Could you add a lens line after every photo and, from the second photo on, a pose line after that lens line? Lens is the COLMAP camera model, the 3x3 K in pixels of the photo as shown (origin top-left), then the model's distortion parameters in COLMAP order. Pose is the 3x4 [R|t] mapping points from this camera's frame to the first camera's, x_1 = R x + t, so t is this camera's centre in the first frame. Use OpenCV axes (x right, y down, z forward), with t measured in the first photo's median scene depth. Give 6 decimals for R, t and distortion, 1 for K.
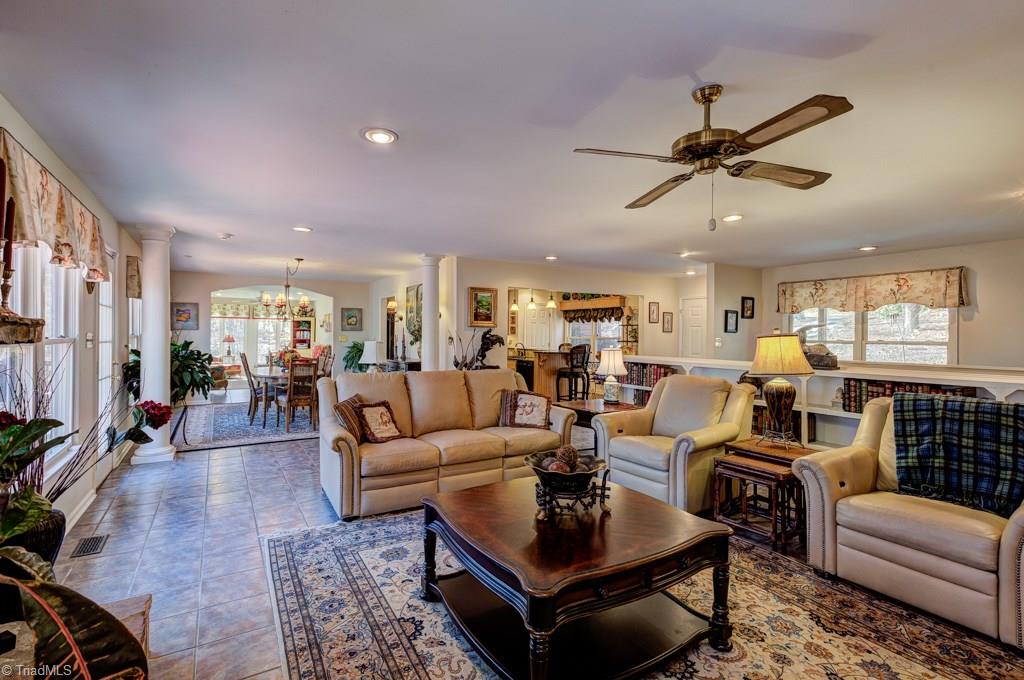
lens RADIAL K [[474.5, 0, 506.1], [0, 474.5, 332.9], [0, 0, 1]] dist [0.013736, 0.000054]
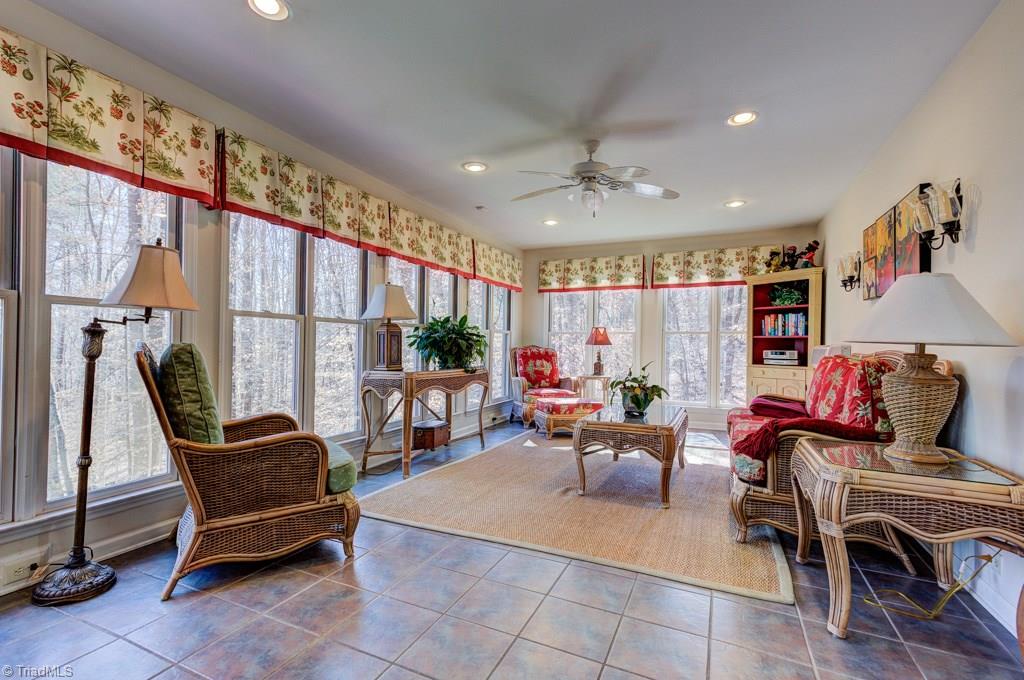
lens RADIAL K [[474.5, 0, 504.5], [0, 474.5, 338.8], [0, 0, 1]] dist [0.013736, 0.000054]
pose [[0.558092, -0.011896, -0.829694, -0.259630], [-0.005092, 0.999829, -0.017760, 0.021165], [0.829764, 0.014137, 0.557936, 0.653990]]
